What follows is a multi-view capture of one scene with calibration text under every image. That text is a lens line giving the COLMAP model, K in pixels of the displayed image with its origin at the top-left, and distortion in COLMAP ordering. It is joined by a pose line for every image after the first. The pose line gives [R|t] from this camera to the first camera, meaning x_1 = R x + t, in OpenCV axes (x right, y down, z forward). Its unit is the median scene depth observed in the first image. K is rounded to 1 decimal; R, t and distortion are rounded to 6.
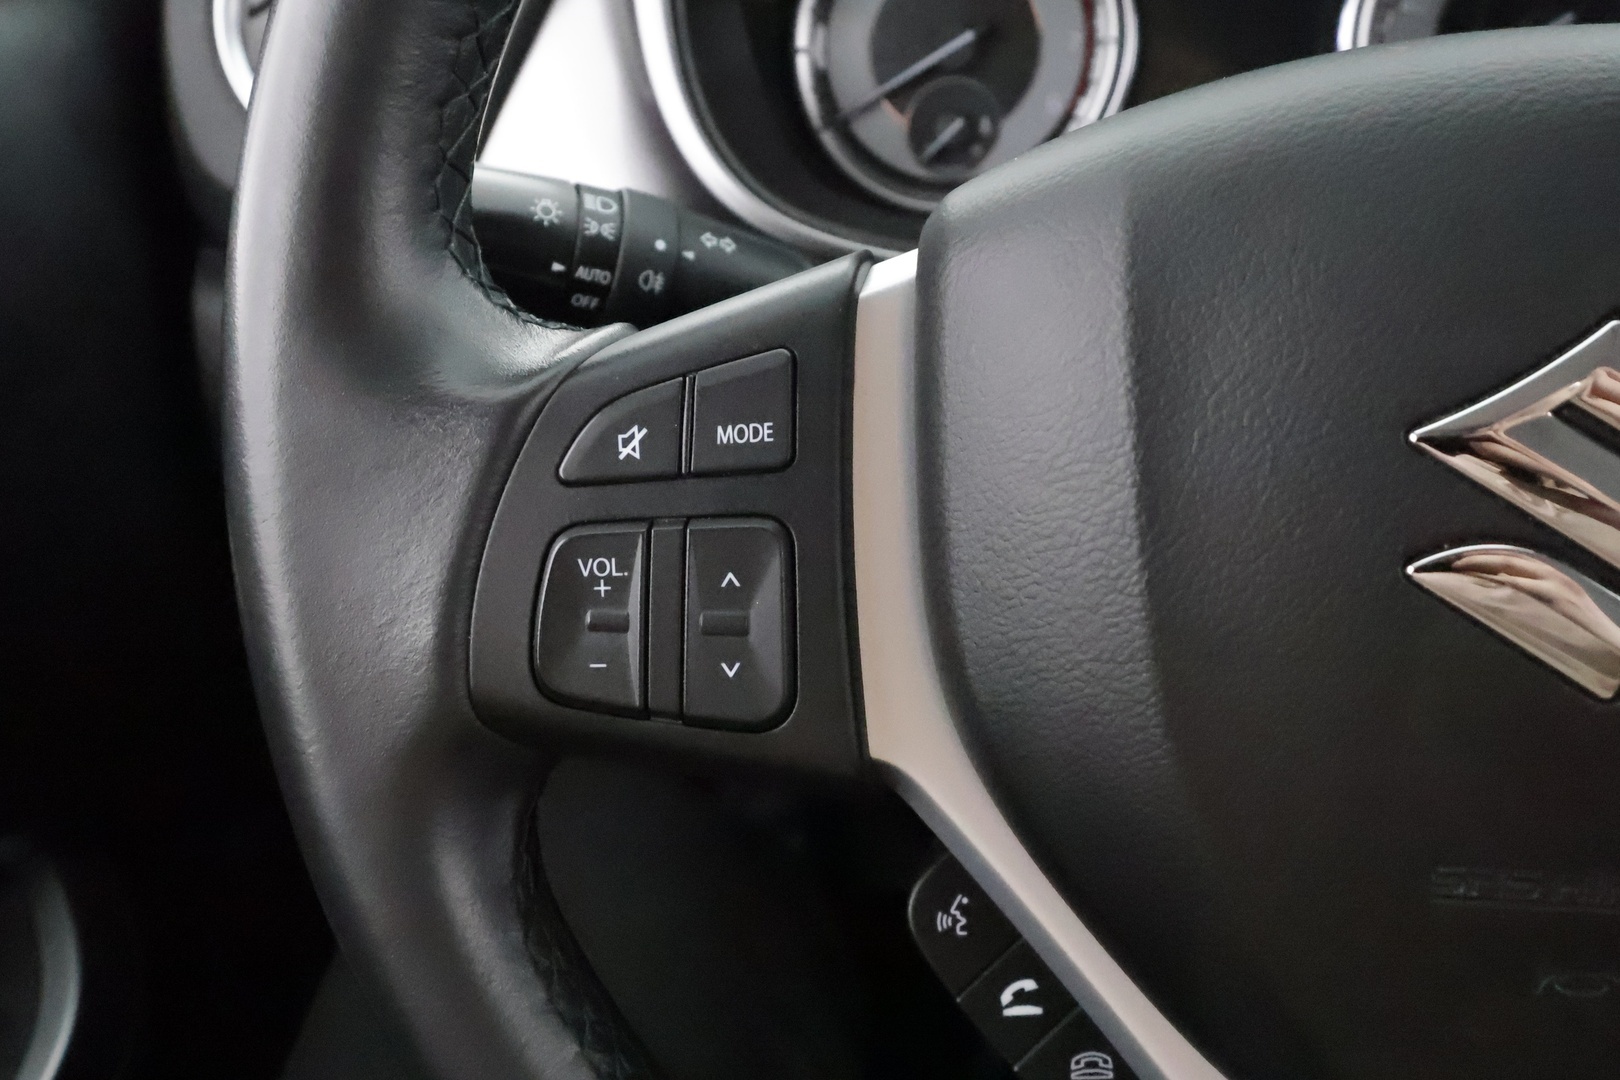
lens RADIAL K [[1287.9, 0, 810.0], [0, 1287.9, 540.0], [0, 0, 1]] dist [-0.007604, -0.004176]
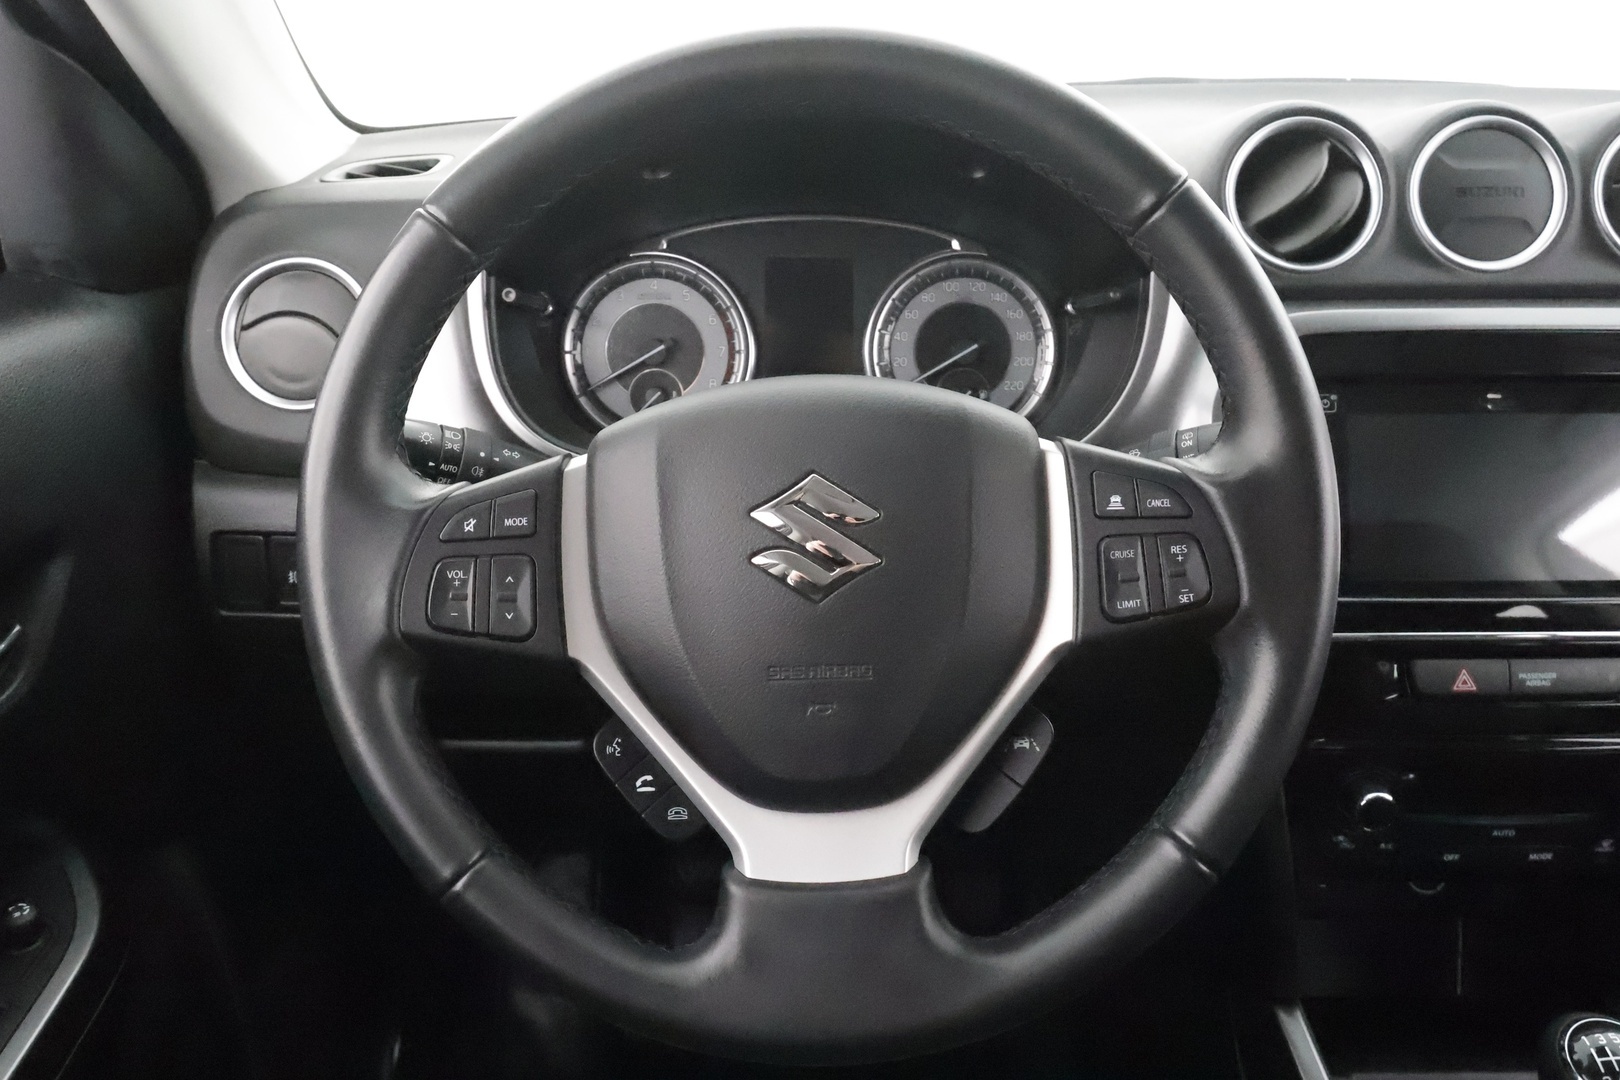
lens RADIAL K [[1211.4, 0, 810.0], [0, 1211.4, 540.0], [0, 0, 1]] dist [0.008292, -0.000449]
pose [[0.988430, -0.004722, 0.151603, 0.148868], [0.031371, 0.984267, -0.173878, 0.360148], [-0.148397, 0.176622, 0.973028, -1.307622]]
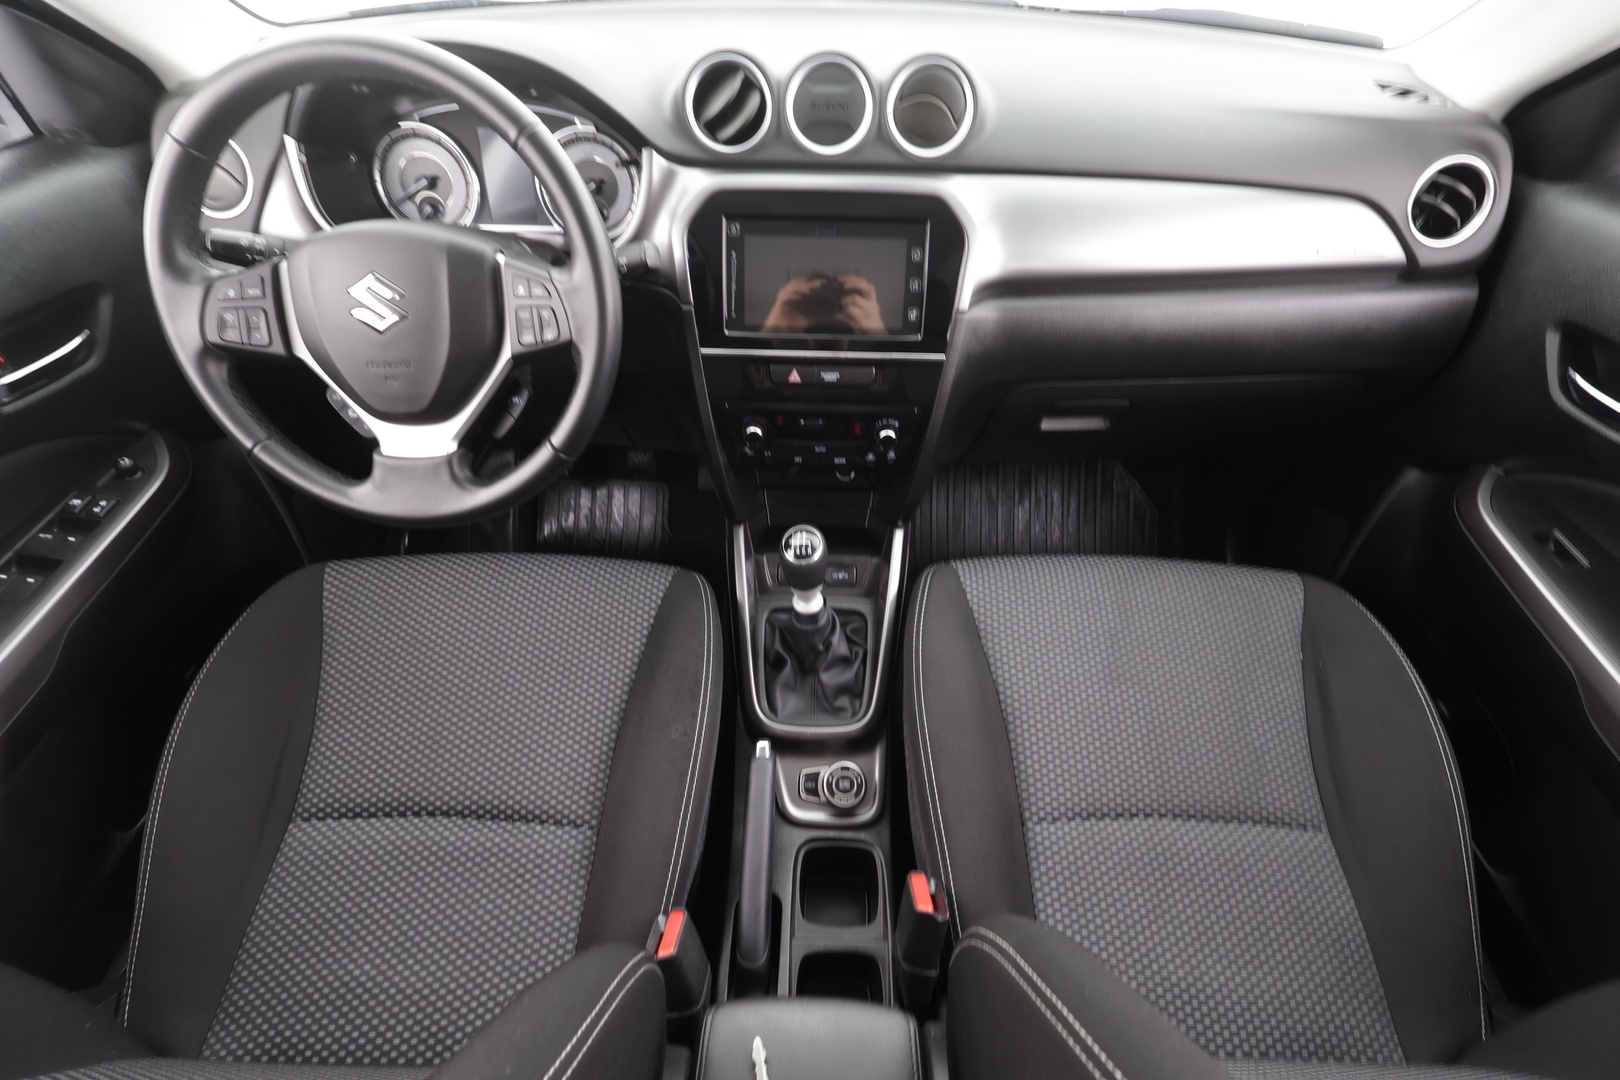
lens RADIAL K [[754.5, 0, 810.0], [0, 754.5, 540.0], [0, 0, 1]] dist [-0.001288, 0.000156]
pose [[0.991795, -0.022587, 0.125830, 1.779052], [0.000035, 0.984316, 0.176415, 0.373498], [-0.127841, -0.174963, 0.976240, -2.502579]]
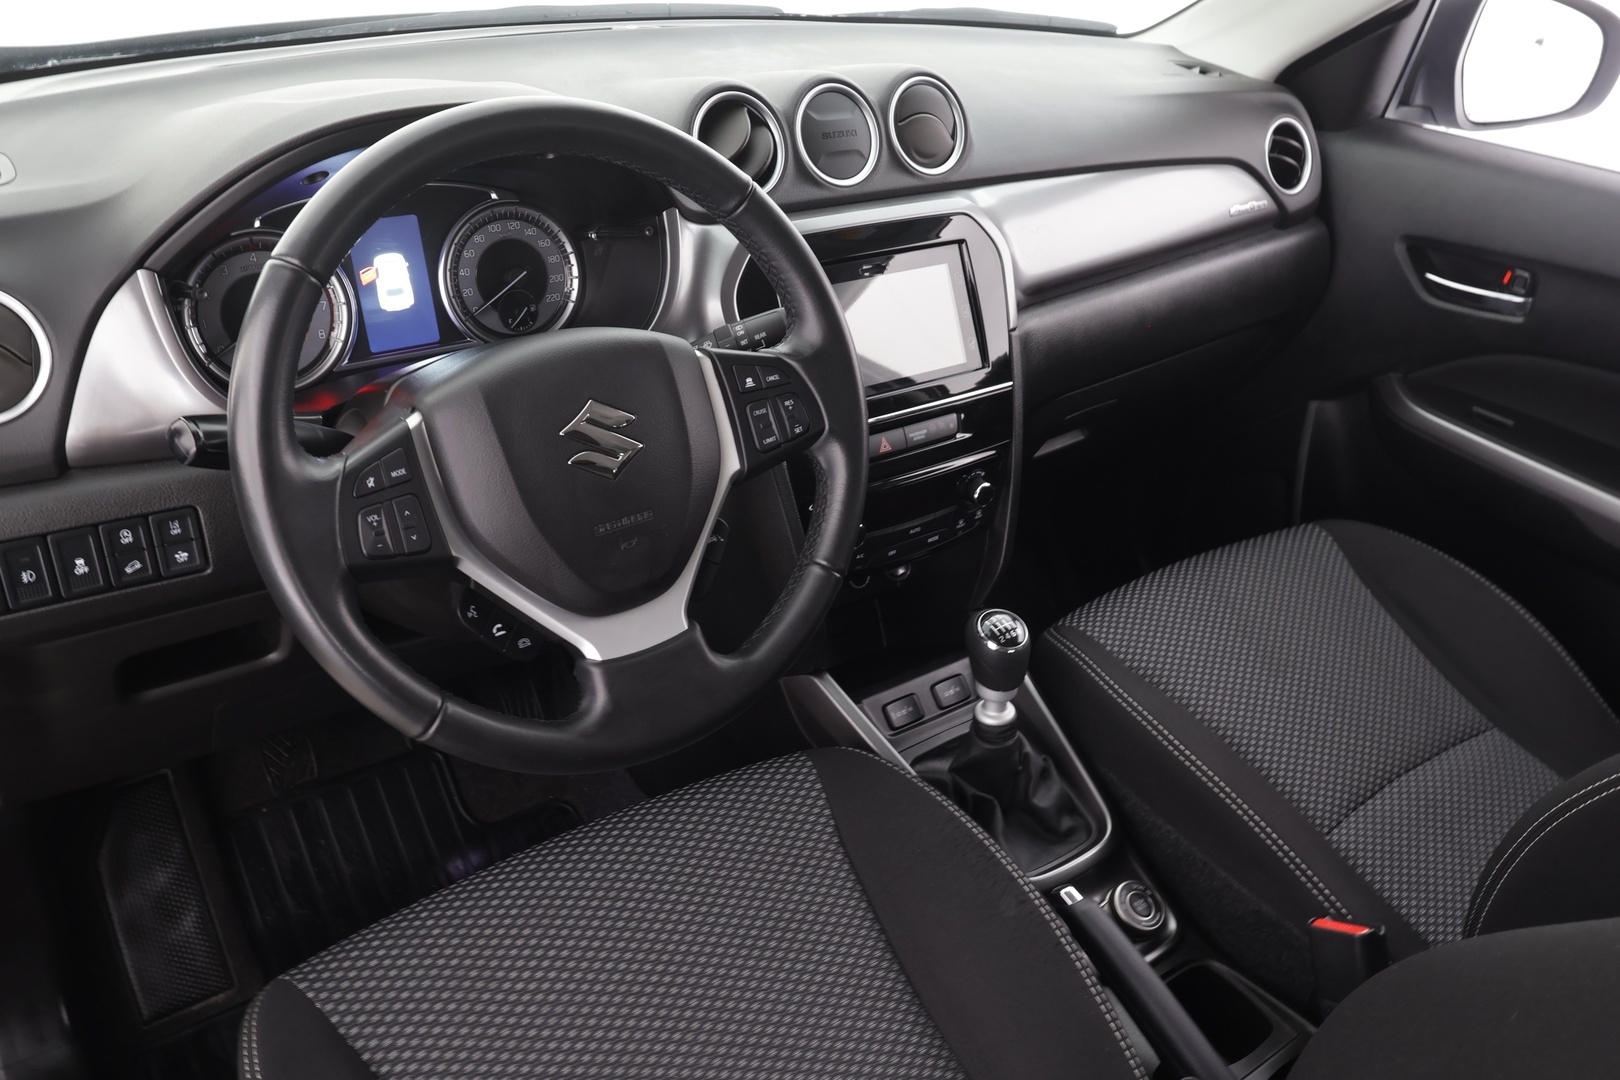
lens RADIAL K [[1287.9, 0, 810.0], [0, 1287.9, 540.0], [0, 0, 1]] dist [-0.007604, -0.004176]
pose [[0.713418, -0.257916, 0.651547, -1.515825], [0.296863, 0.953482, 0.052385, 0.232904], [-0.634749, 0.156048, 0.756797, -2.261354]]
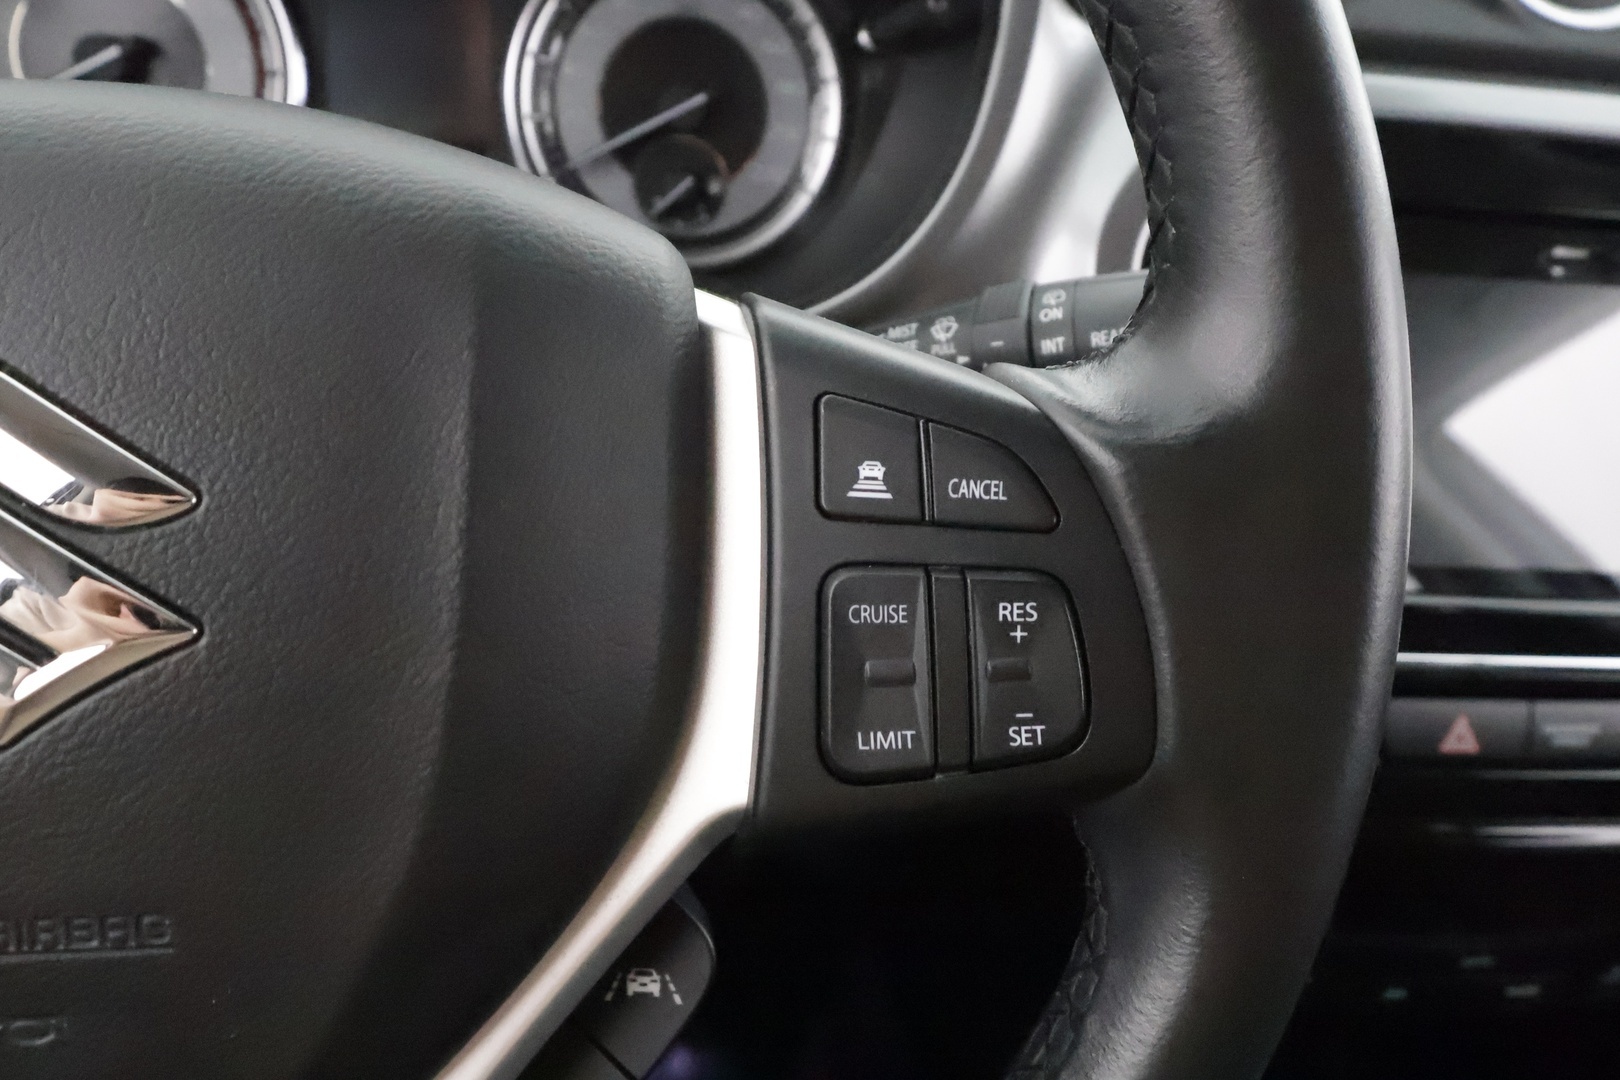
lens RADIAL K [[1287.9, 0, 810.0], [0, 1287.9, 540.0], [0, 0, 1]] dist [-0.007604, -0.004176]
pose [[0.957664, 0.007486, 0.287789, 0.733148], [-0.000072, 0.999668, -0.025766, -0.009098], [-0.287887, 0.024655, 0.957347, -0.109515]]
